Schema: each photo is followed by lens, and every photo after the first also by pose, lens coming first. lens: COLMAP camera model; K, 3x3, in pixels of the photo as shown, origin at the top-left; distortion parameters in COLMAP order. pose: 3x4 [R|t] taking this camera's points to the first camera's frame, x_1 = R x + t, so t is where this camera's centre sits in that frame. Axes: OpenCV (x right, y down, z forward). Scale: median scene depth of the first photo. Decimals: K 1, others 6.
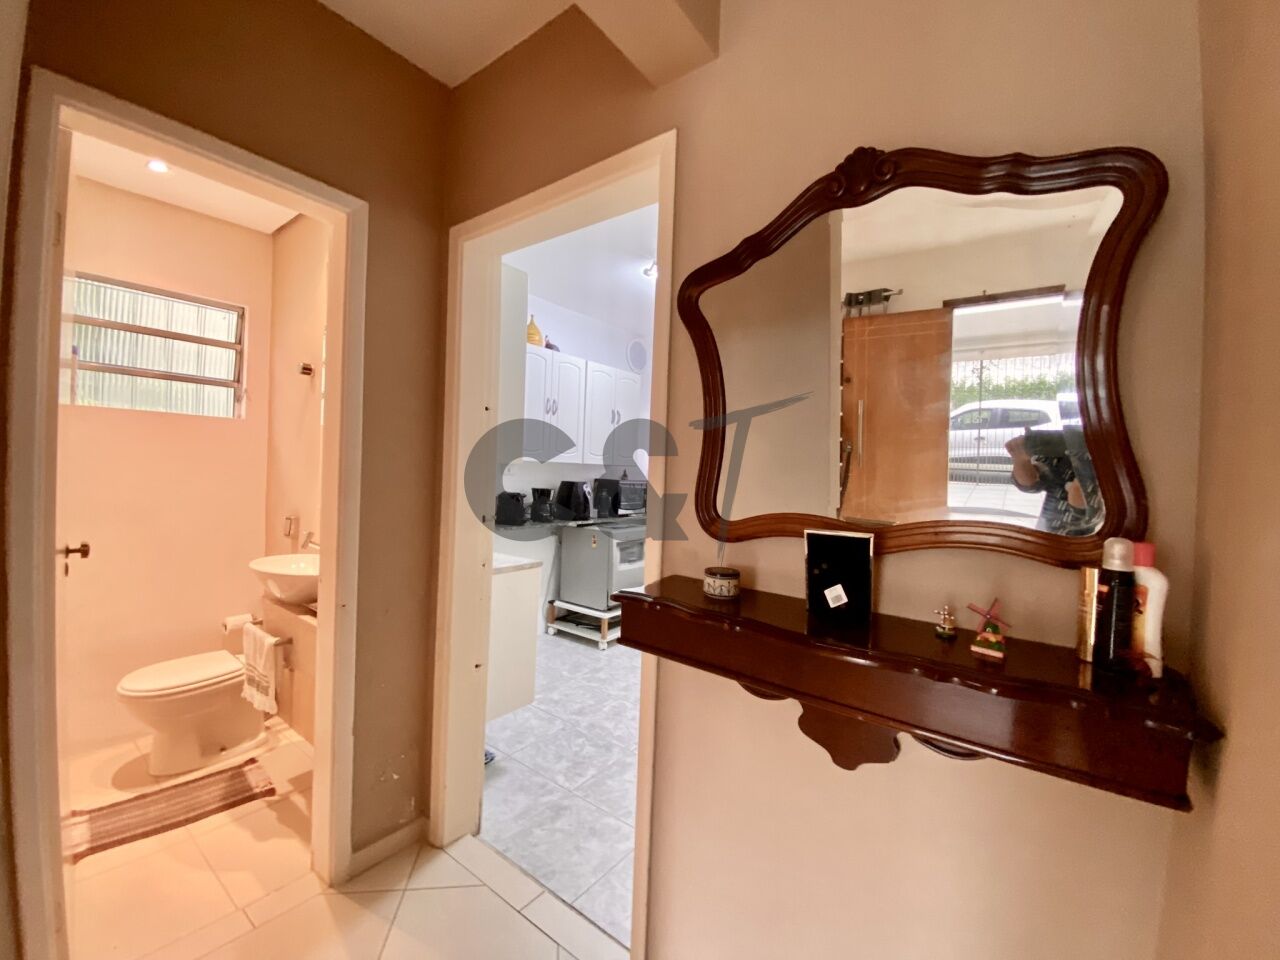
lens RADIAL K [[523.7, 0, 636.4], [0, 523.7, 477.9], [0, 0, 1]] dist [-0.004861, -0.003819]
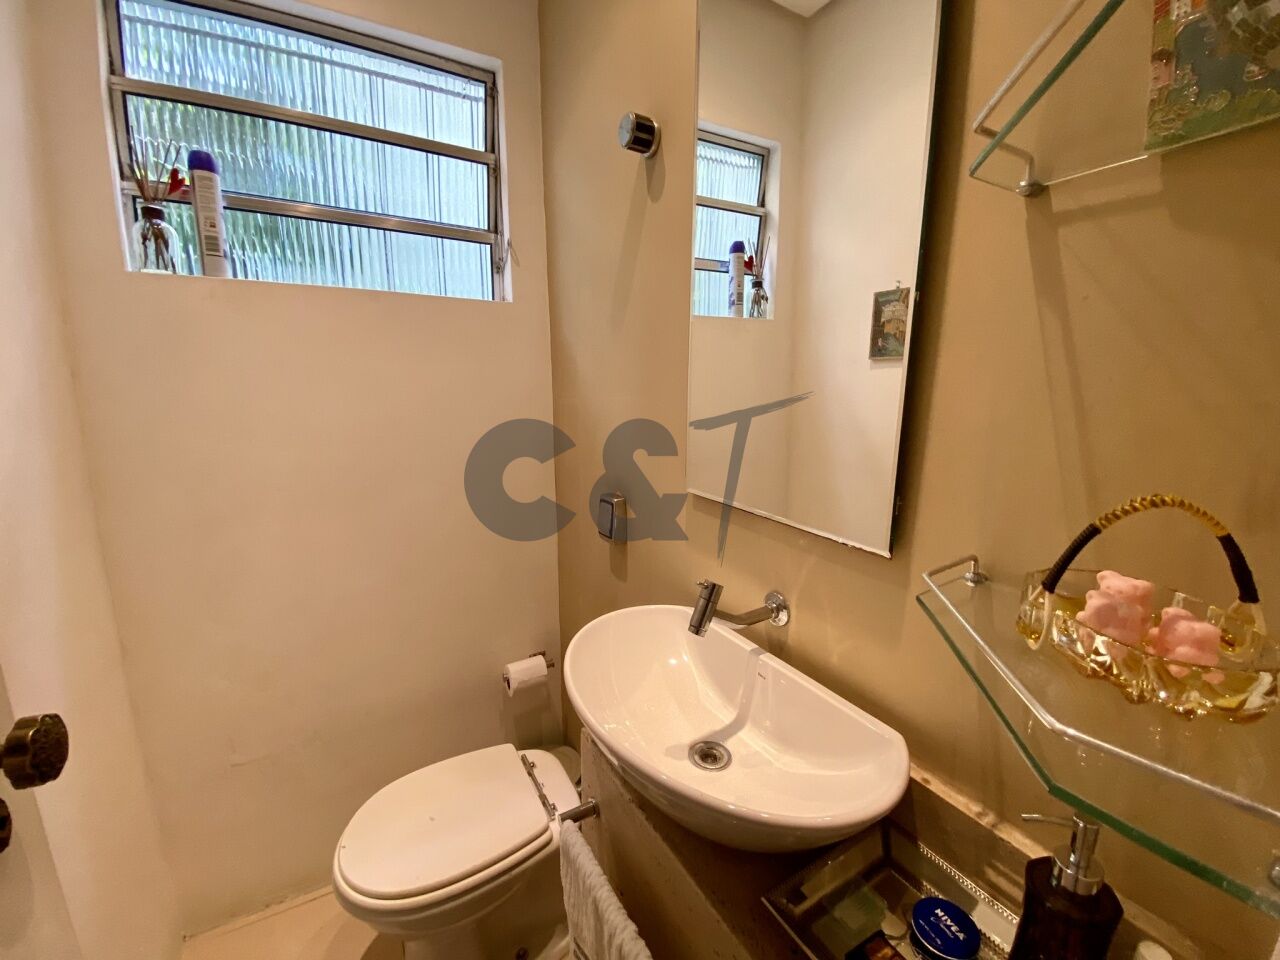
lens RADIAL K [[523.7, 0, 639.2], [0, 523.7, 479.5], [0, 0, 1]] dist [-0.004861, -0.003819]
pose [[0.923826, 0.019822, -0.382300, -0.435549], [0.035857, 0.989787, 0.137968, -0.008003], [0.381130, -0.141167, 0.913680, 0.553814]]
